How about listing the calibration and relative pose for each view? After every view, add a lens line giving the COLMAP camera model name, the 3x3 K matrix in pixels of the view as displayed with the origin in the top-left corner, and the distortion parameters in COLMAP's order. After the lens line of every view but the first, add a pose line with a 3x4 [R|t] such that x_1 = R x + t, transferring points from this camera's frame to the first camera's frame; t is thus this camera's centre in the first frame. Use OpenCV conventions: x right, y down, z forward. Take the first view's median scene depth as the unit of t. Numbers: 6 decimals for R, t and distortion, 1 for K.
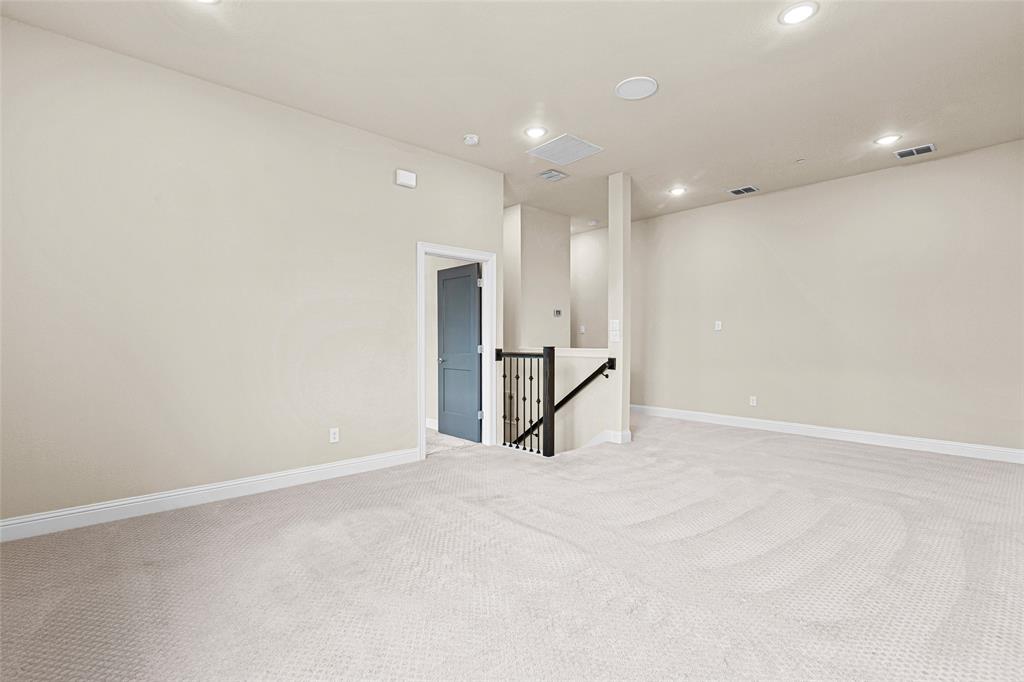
lens RADIAL K [[481.9, 0, 517.6], [0, 481.9, 341.3], [0, 0, 1]] dist [-0.000437, -0.000115]
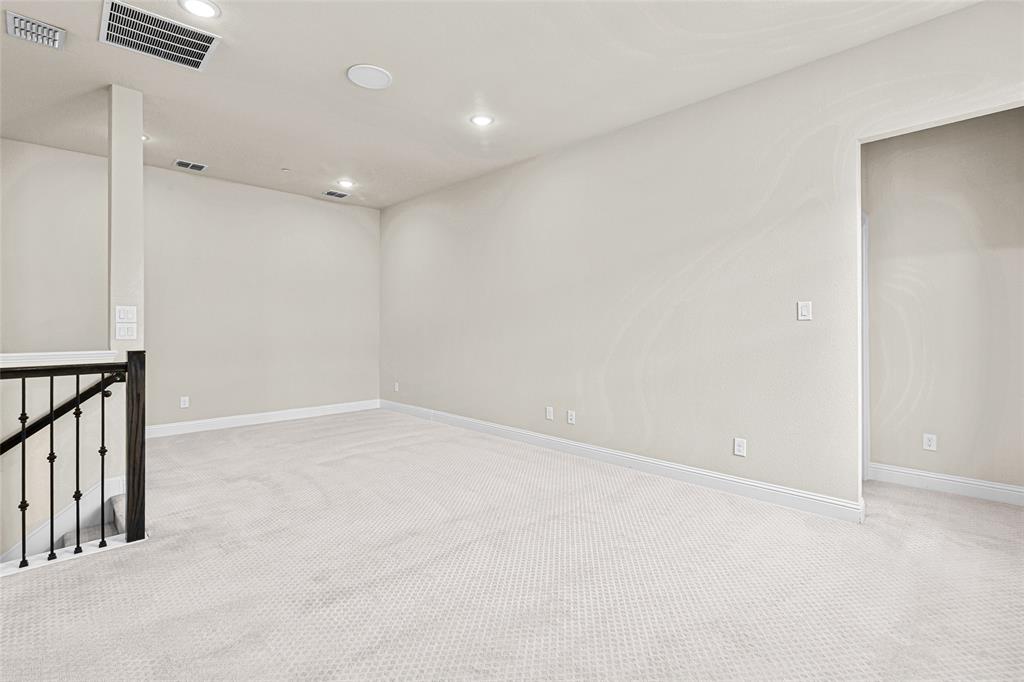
lens RADIAL K [[461.6, 0, 508.5], [0, 461.6, 326.3], [0, 0, 1]] dist [-0.000909, -0.000133]
pose [[-0.011558, 0.003616, 0.999927, -0.478420], [0.004278, 0.999984, -0.003567, -0.014240], [-0.999924, 0.004237, -0.011574, 0.529166]]
